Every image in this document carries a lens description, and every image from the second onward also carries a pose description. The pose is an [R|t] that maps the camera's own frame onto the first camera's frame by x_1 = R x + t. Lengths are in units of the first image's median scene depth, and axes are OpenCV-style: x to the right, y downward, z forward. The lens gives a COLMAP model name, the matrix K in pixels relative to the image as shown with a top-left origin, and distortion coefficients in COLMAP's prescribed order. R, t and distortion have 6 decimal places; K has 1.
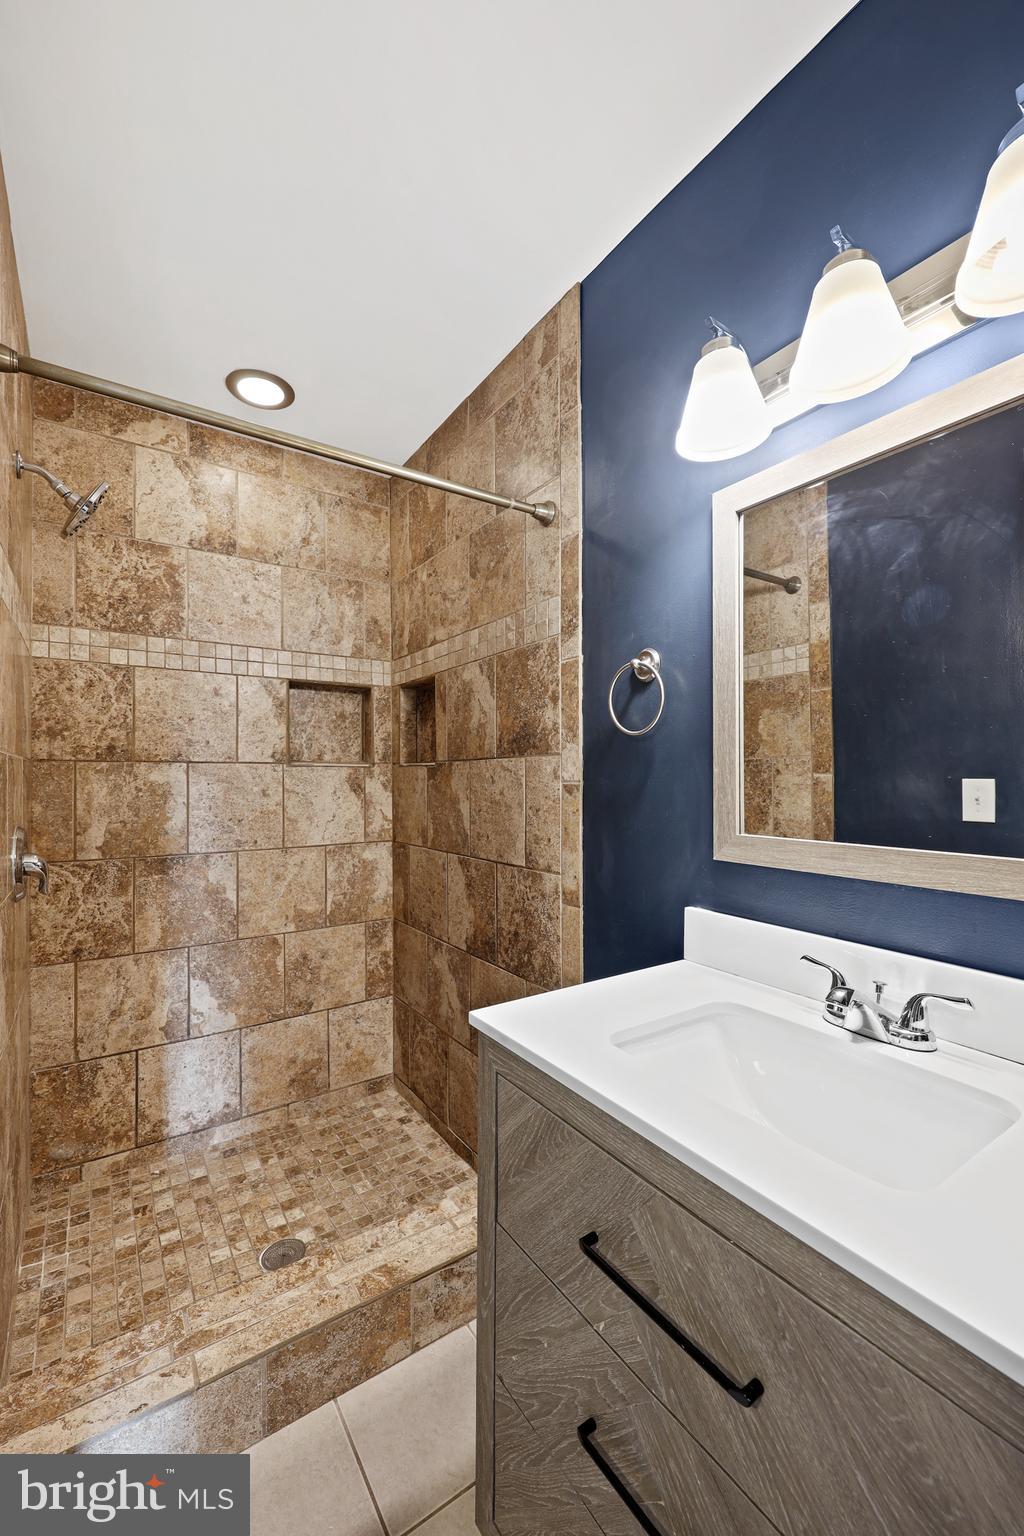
lens RADIAL K [[625.1, 0, 508.7], [0, 625.1, 774.1], [0, 0, 1]] dist [-0.006850, 0.000139]
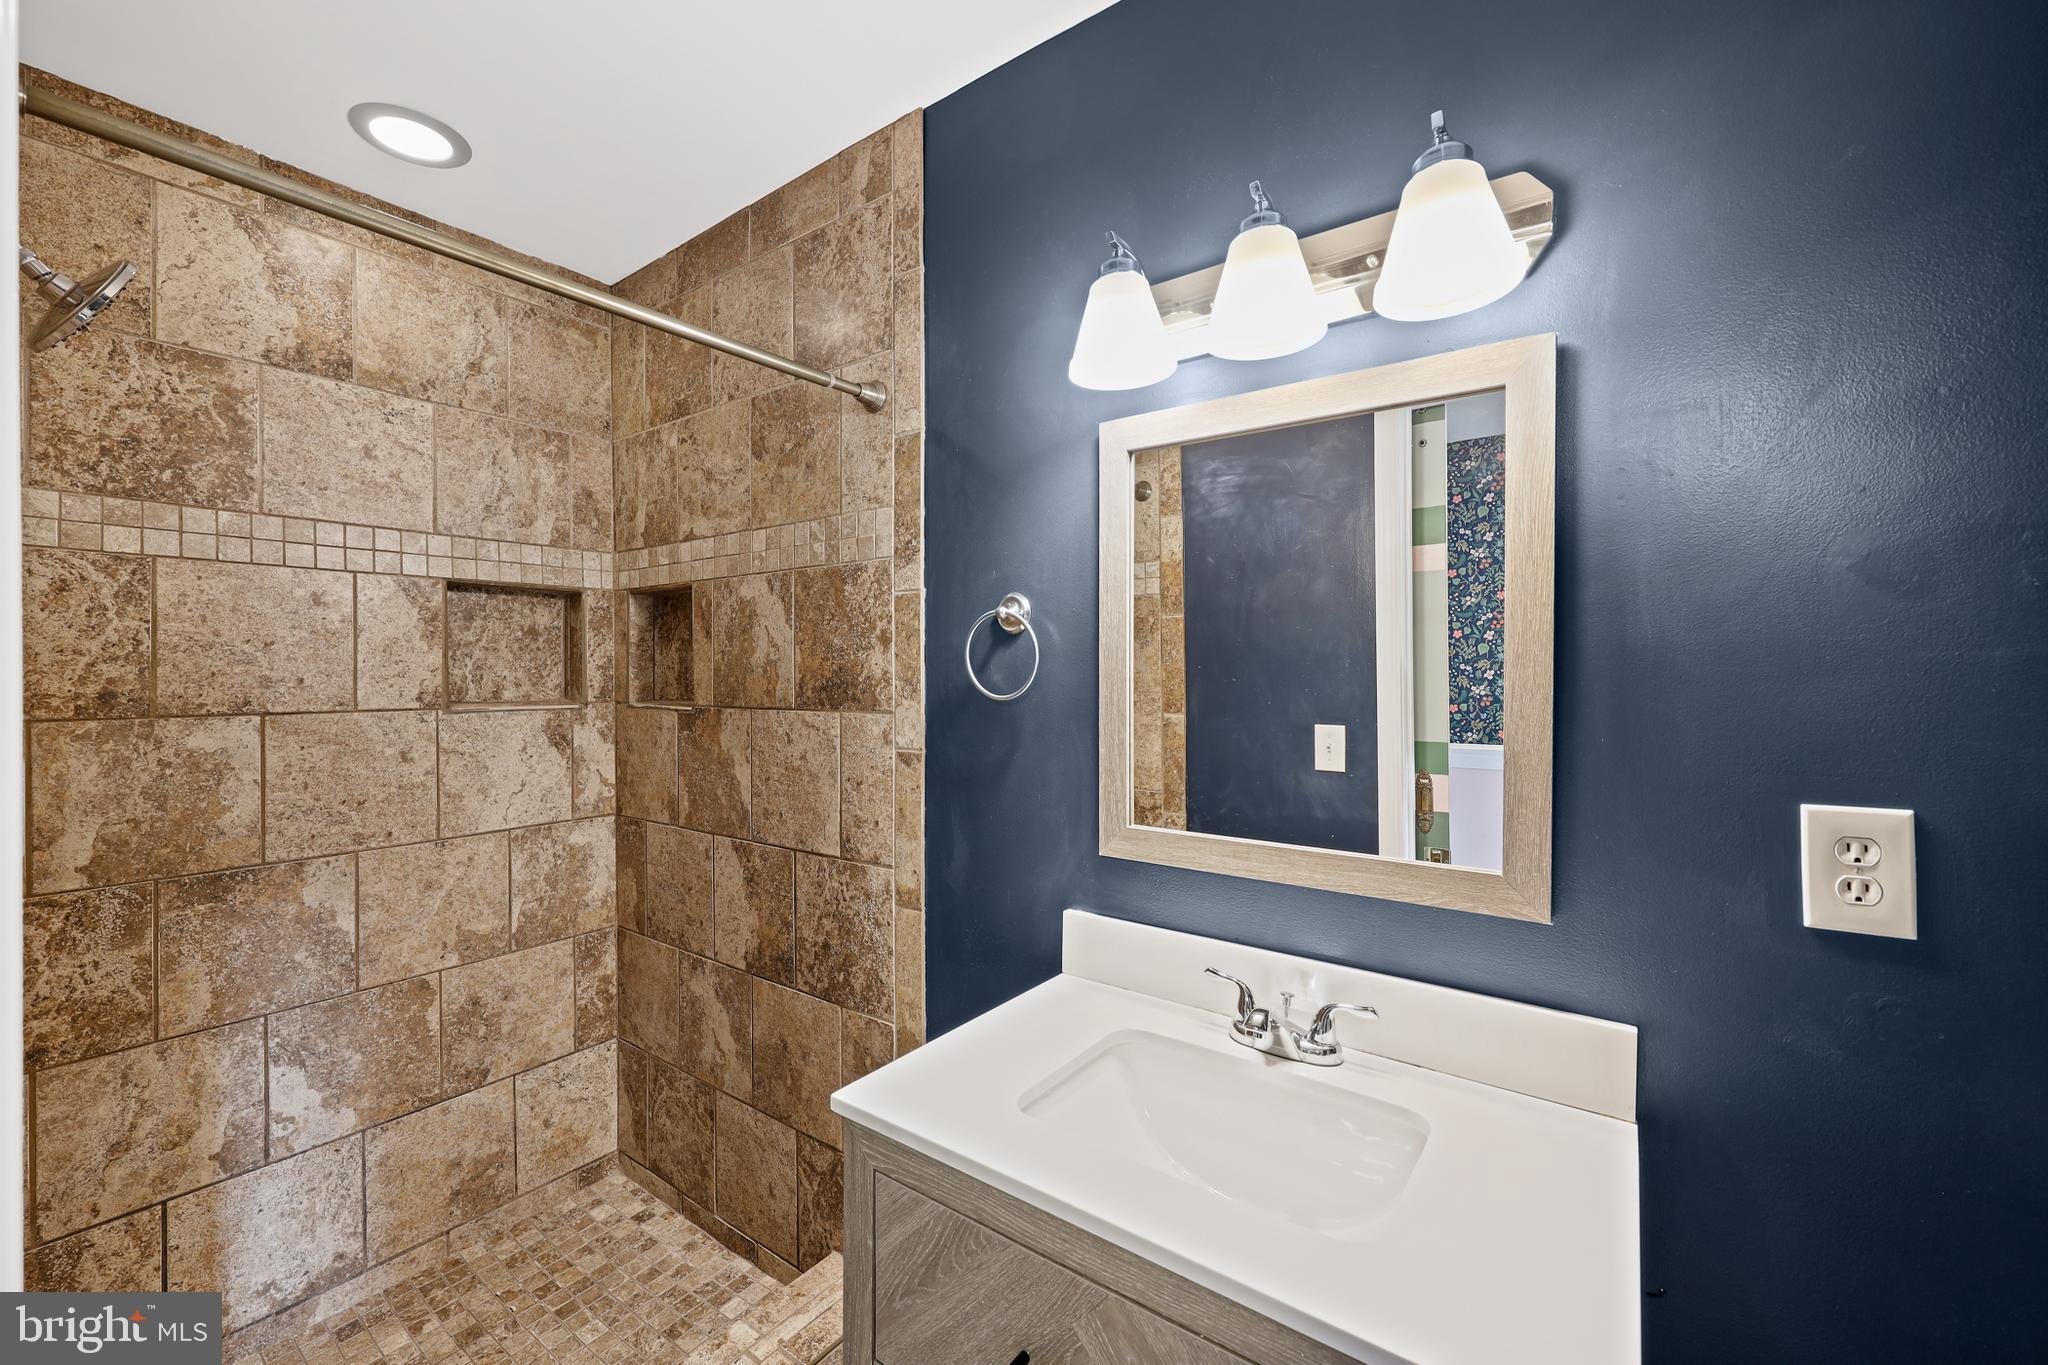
lens RADIAL K [[833.5, 0, 1023.3], [0, 833.5, 670.5], [0, 0, 1]] dist [-0.006850, 0.000139]
pose [[0.941110, 0.000569, 0.338100, -0.087303], [-0.002420, 0.999984, 0.005052, -0.068396], [-0.338091, -0.005573, 0.941097, -0.017763]]
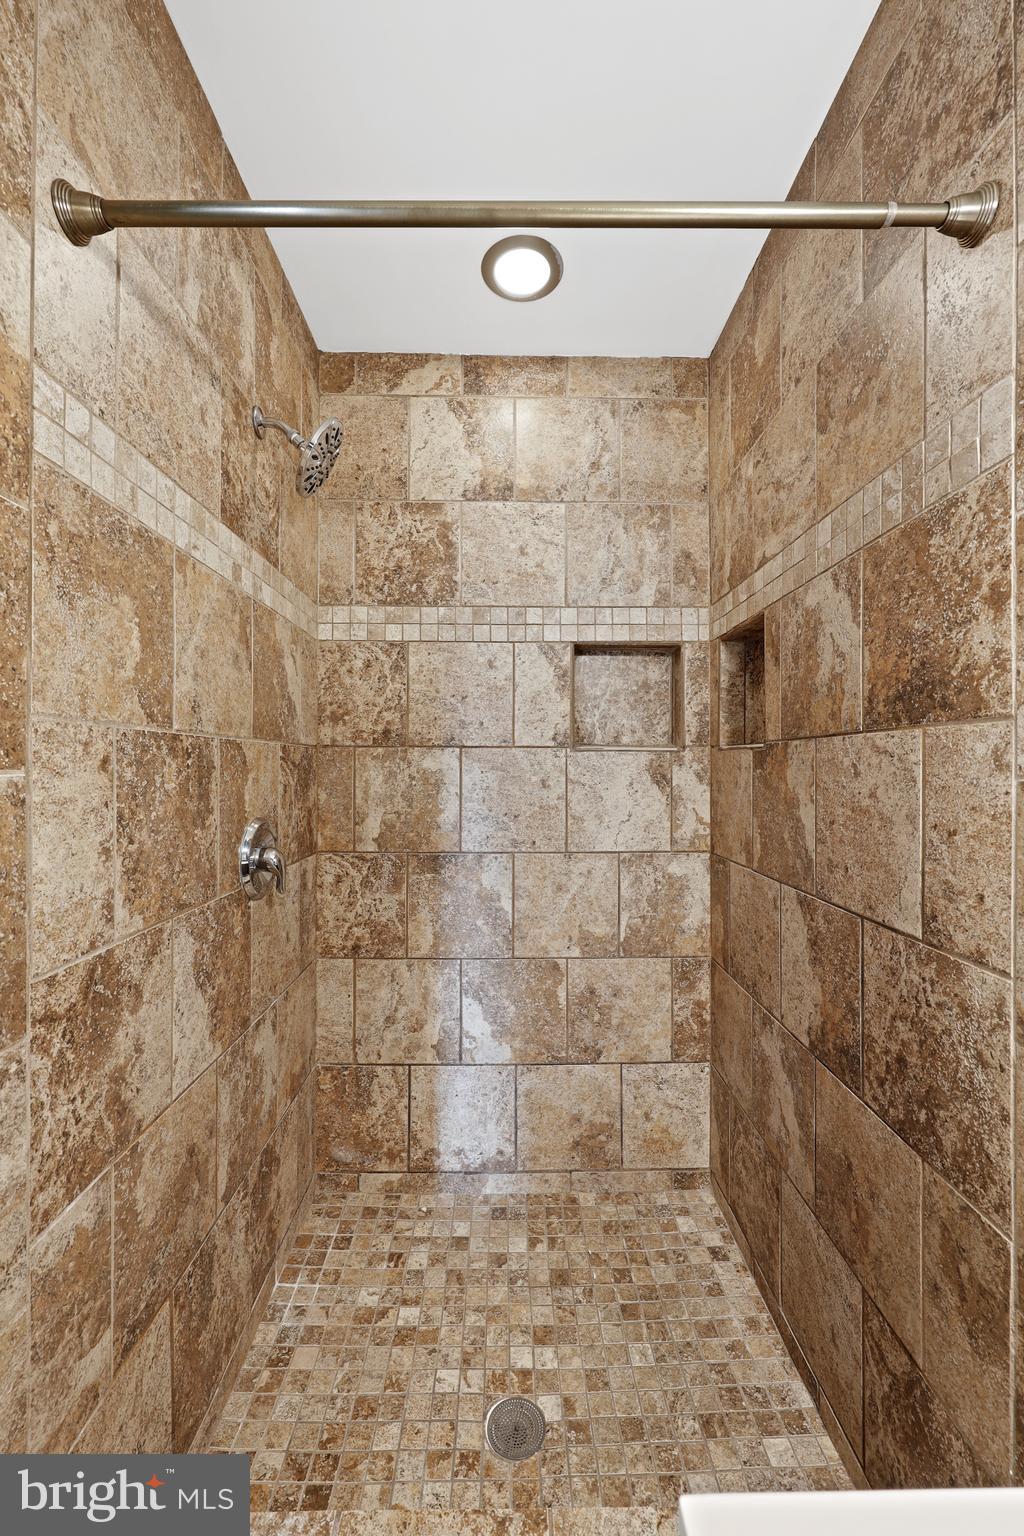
lens RADIAL K [[615.9, 0, 513.9], [0, 615.9, 765.2], [0, 0, 1]] dist [-0.001310, 0.000660]
pose [[0.838479, 0.004091, -0.544919, 0.016642], [-0.000596, 0.999978, 0.006591, 0.000721], [0.544934, -0.005202, 0.838463, 0.321029]]
